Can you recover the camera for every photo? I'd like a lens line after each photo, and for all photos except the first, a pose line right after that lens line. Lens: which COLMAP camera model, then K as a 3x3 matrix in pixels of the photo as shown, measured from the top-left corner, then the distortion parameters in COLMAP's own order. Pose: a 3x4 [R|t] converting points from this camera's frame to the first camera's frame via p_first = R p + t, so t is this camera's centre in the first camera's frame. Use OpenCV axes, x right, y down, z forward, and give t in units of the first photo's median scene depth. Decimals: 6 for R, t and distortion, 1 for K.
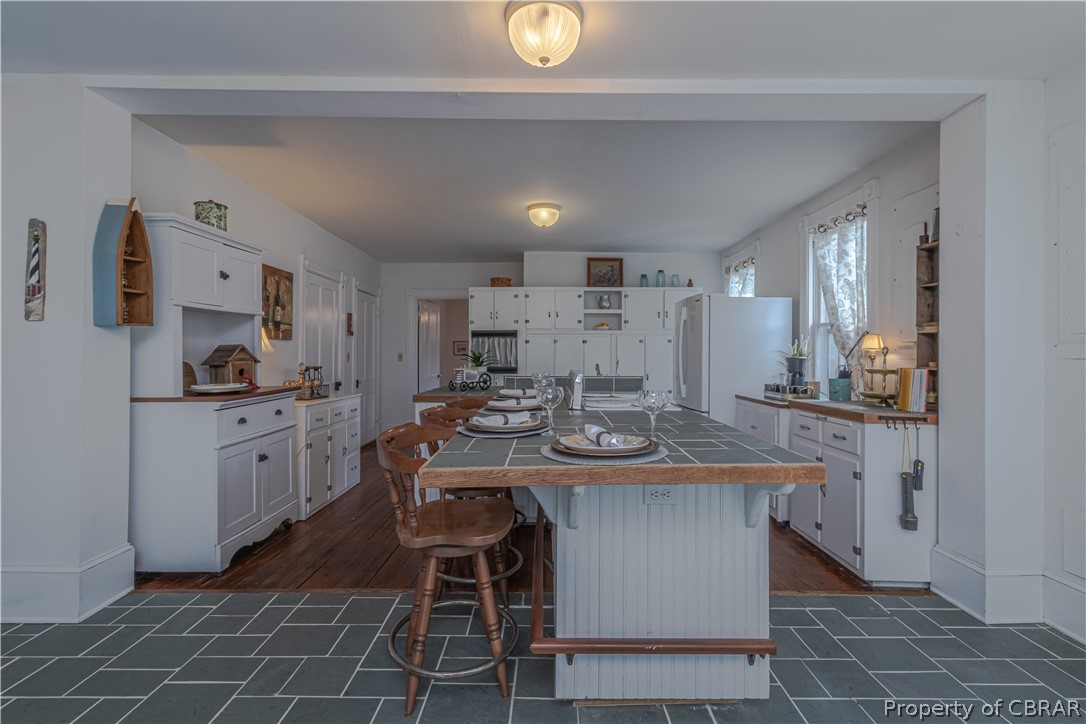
lens RADIAL K [[501.5, 0, 551.6], [0, 501.5, 352.8], [0, 0, 1]] dist [0.000996, -0.000654]
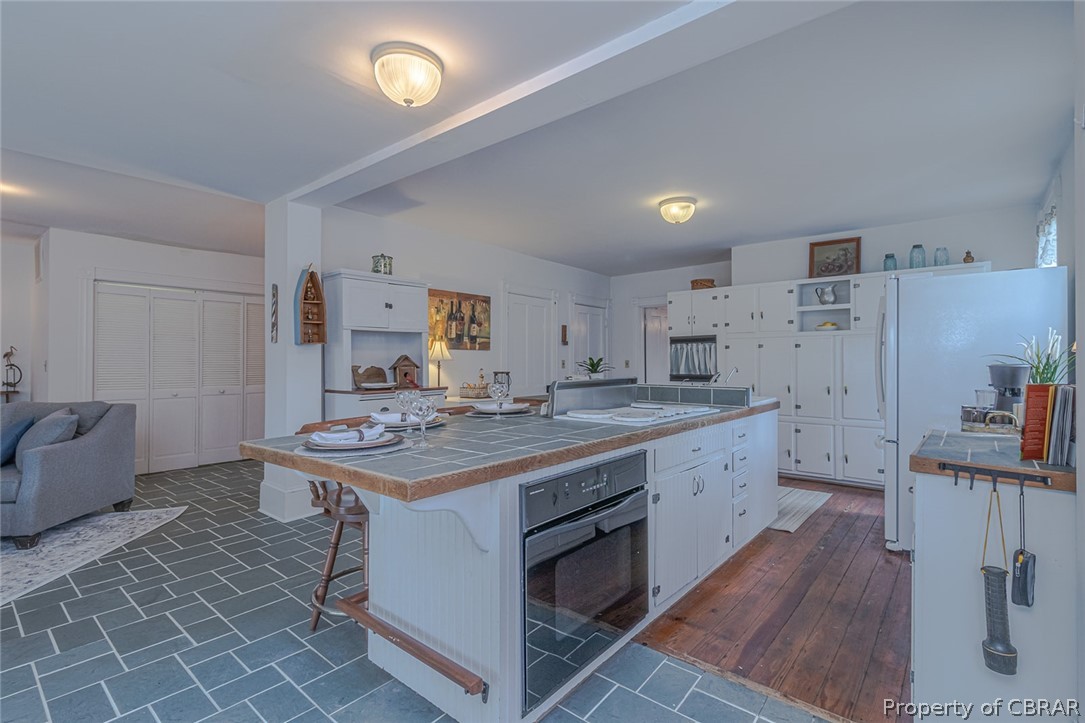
lens RADIAL K [[501.0, 0, 538.0], [0, 501.0, 355.5], [0, 0, 1]] dist [0.000996, -0.000654]
pose [[0.764299, -0.010312, -0.644780, 0.389476], [0.004486, 0.999933, -0.010676, 0.001356], [0.644847, 0.005267, 0.764294, 0.134519]]
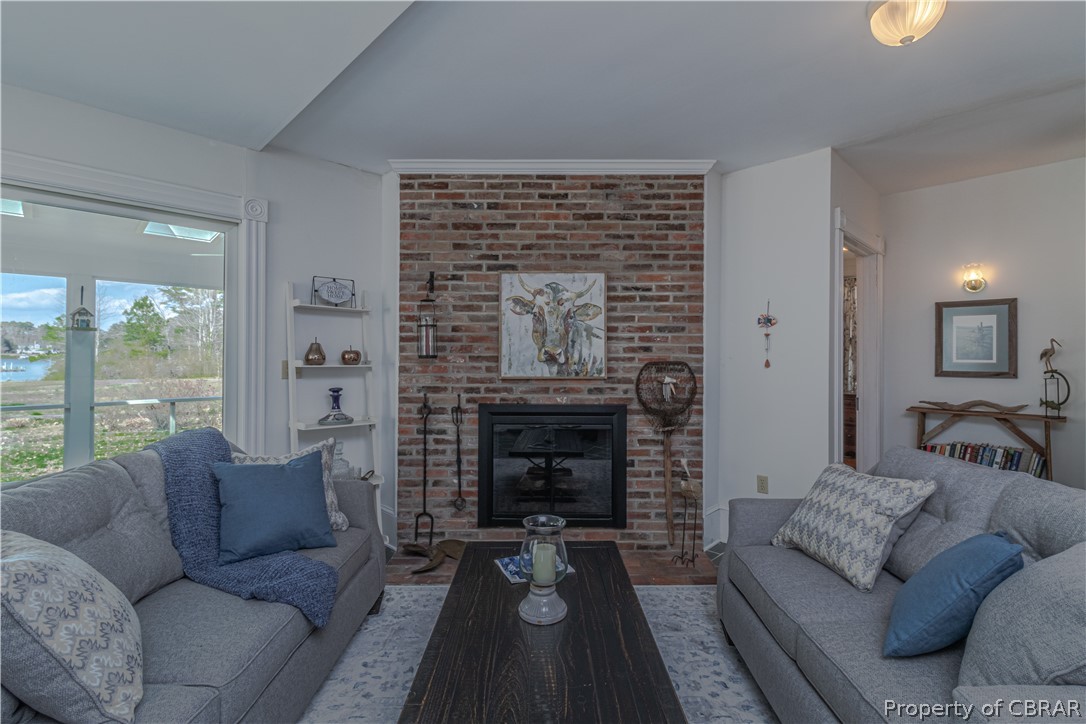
lens RADIAL K [[501.5, 0, 543.5], [0, 501.5, 350.4], [0, 0, 1]] dist [0.000996, -0.000654]
pose [[-0.712099, -0.008012, -0.702033, -0.353612], [-0.003622, 0.999963, -0.007739, -0.015697], [0.702070, -0.002969, -0.712102, 0.238130]]
